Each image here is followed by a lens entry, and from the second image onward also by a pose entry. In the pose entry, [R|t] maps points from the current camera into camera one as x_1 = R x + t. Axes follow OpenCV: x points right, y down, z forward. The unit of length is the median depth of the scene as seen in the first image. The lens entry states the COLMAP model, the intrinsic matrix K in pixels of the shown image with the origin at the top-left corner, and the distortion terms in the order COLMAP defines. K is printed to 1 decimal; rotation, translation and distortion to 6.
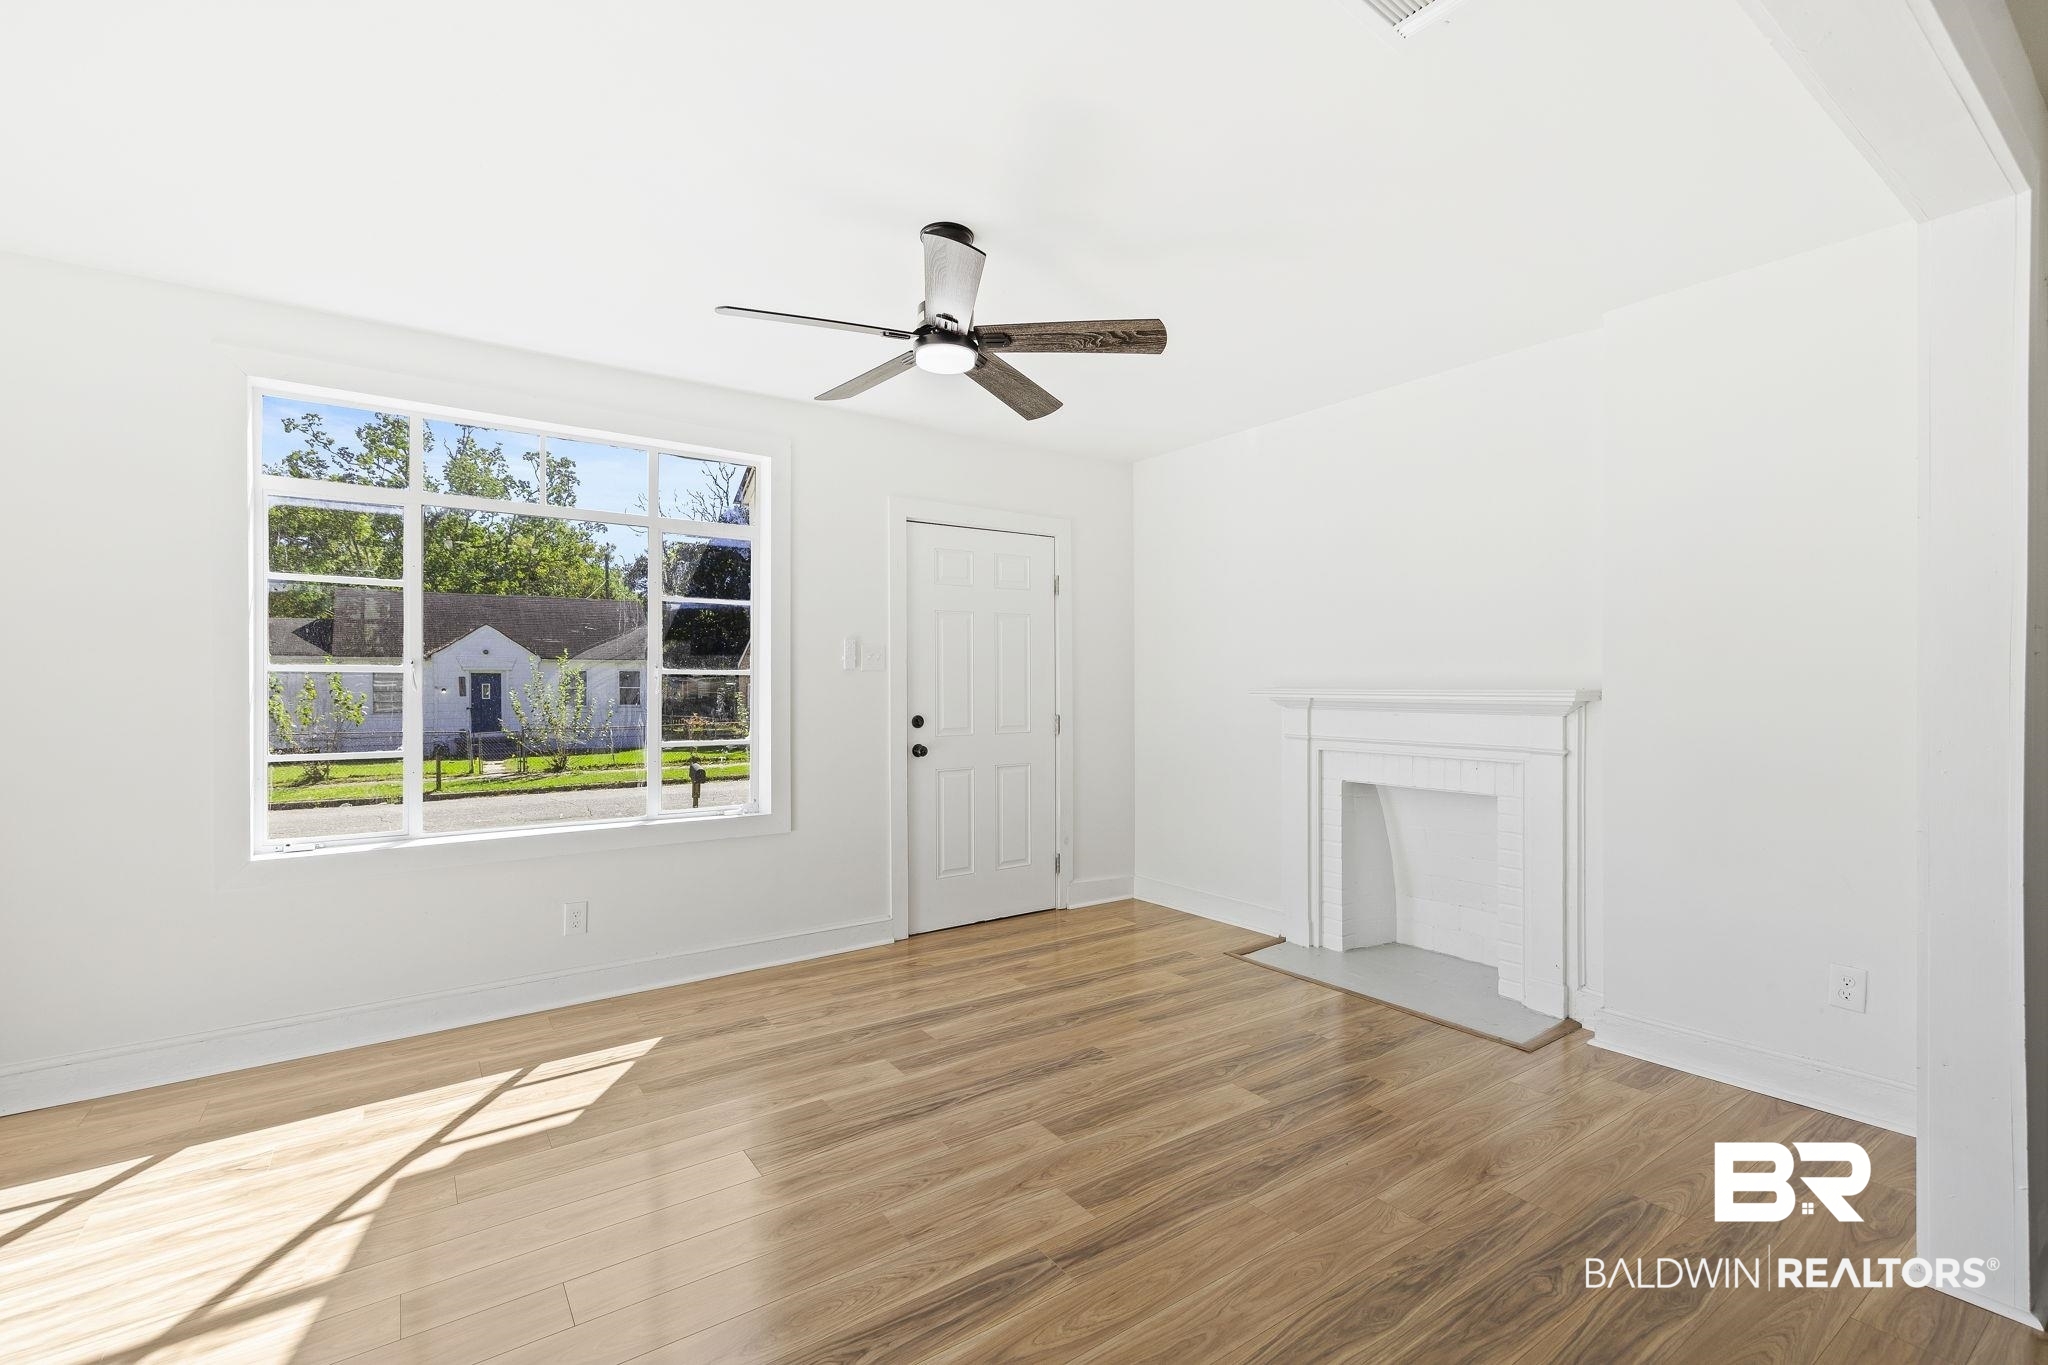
lens RADIAL K [[917.5, 0, 1030.0], [0, 917.5, 688.2], [0, 0, 1]] dist [0.013306, -0.000602]
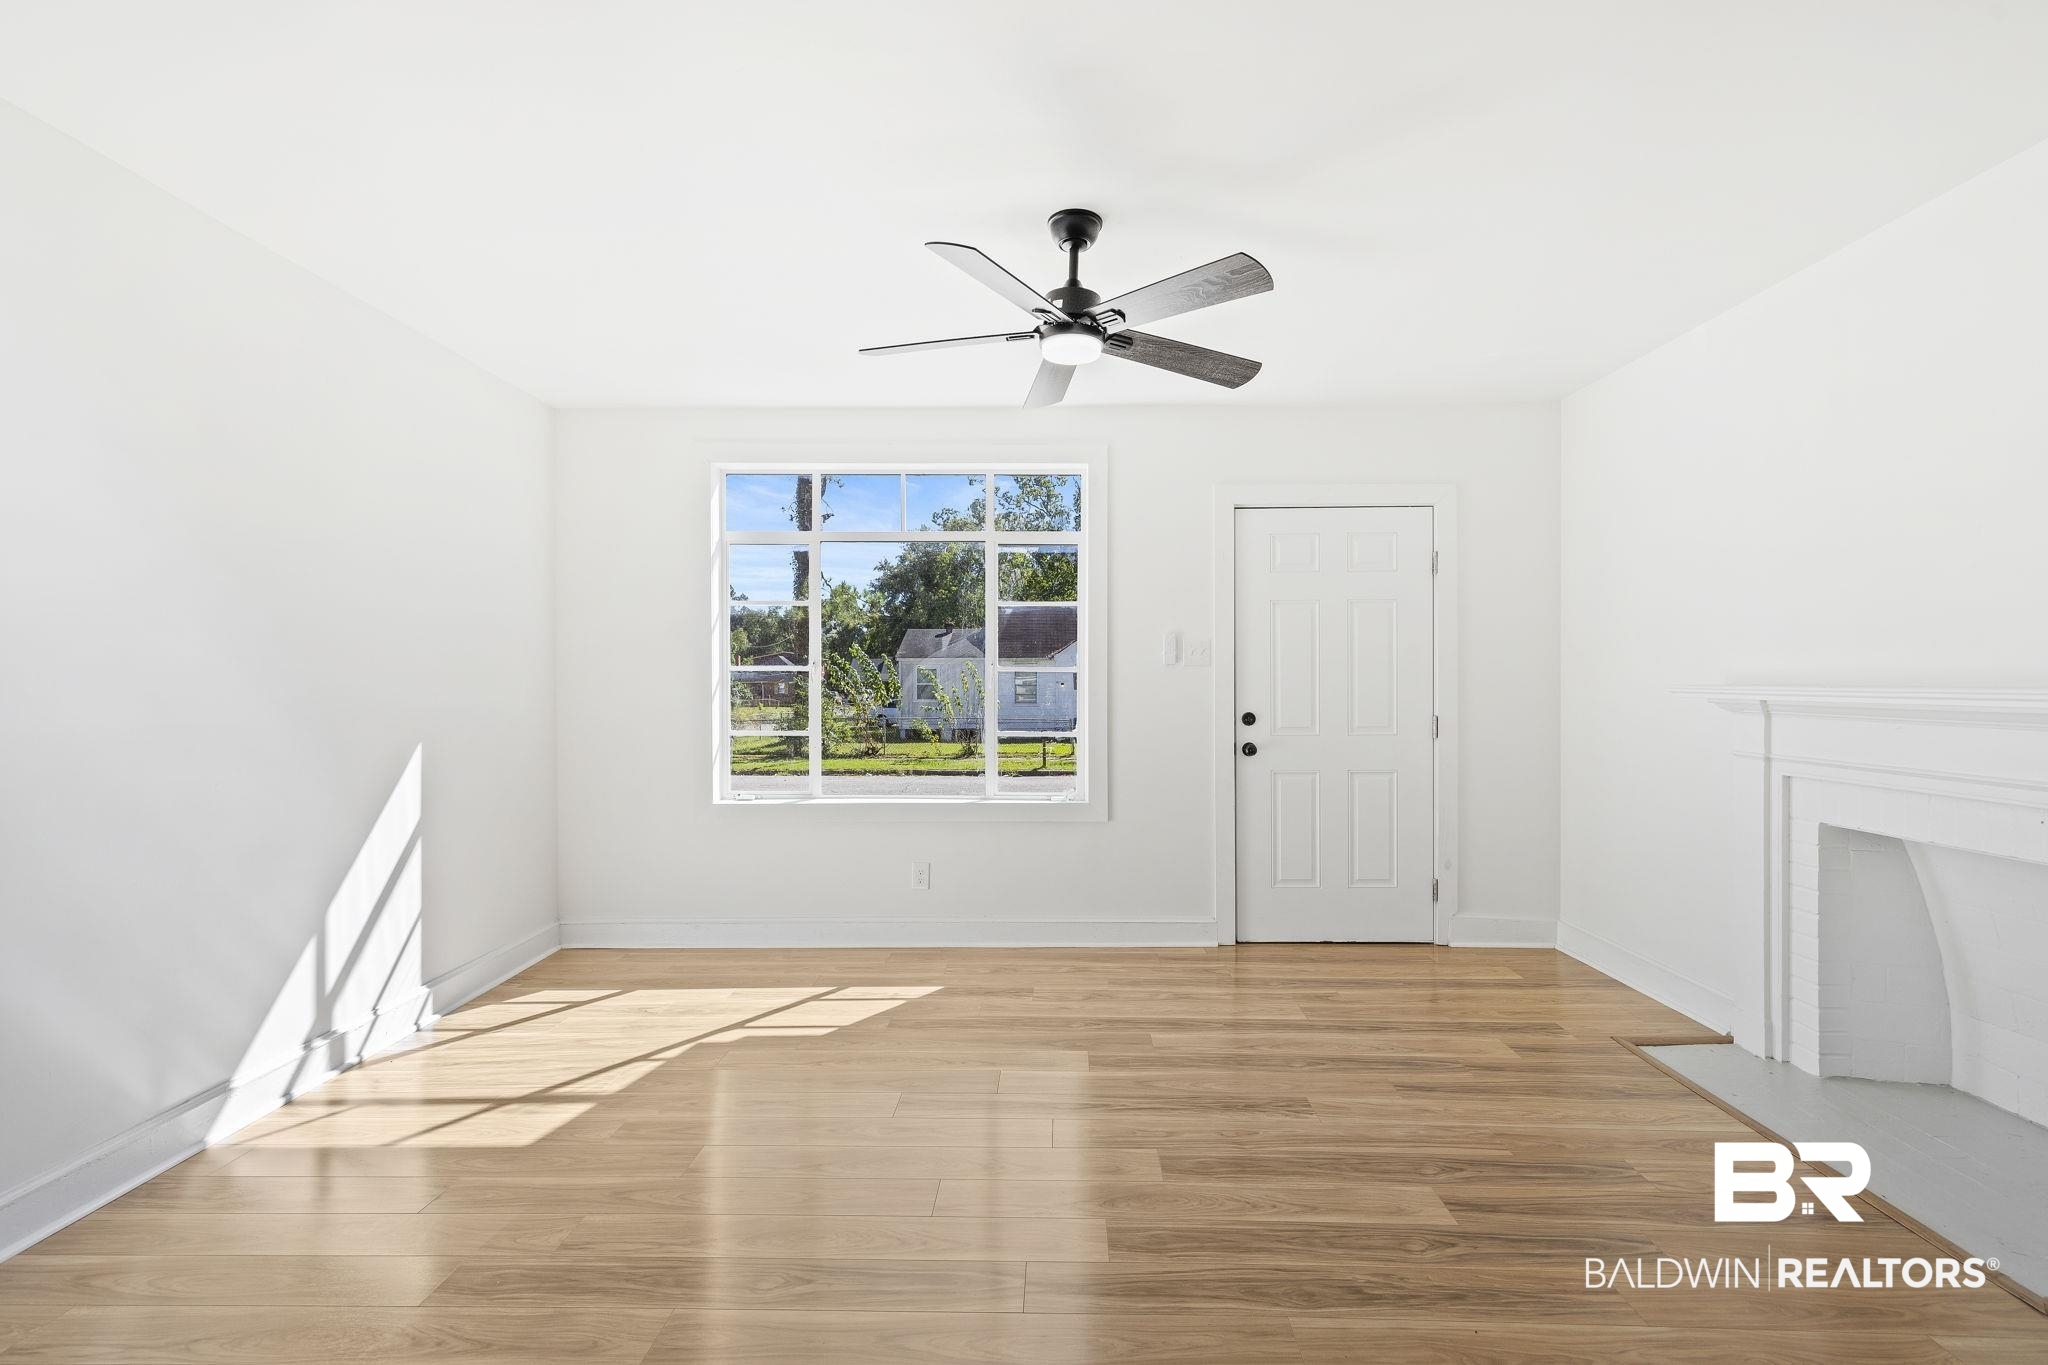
lens RADIAL K [[917.5, 0, 1029.2], [0, 917.5, 687.1], [0, 0, 1]] dist [0.013306, -0.000602]
pose [[0.802265, 0.004596, -0.596950, 0.319204], [-0.002187, 0.999986, 0.004759, -0.000762], [0.596964, -0.002512, 0.802264, 0.125752]]
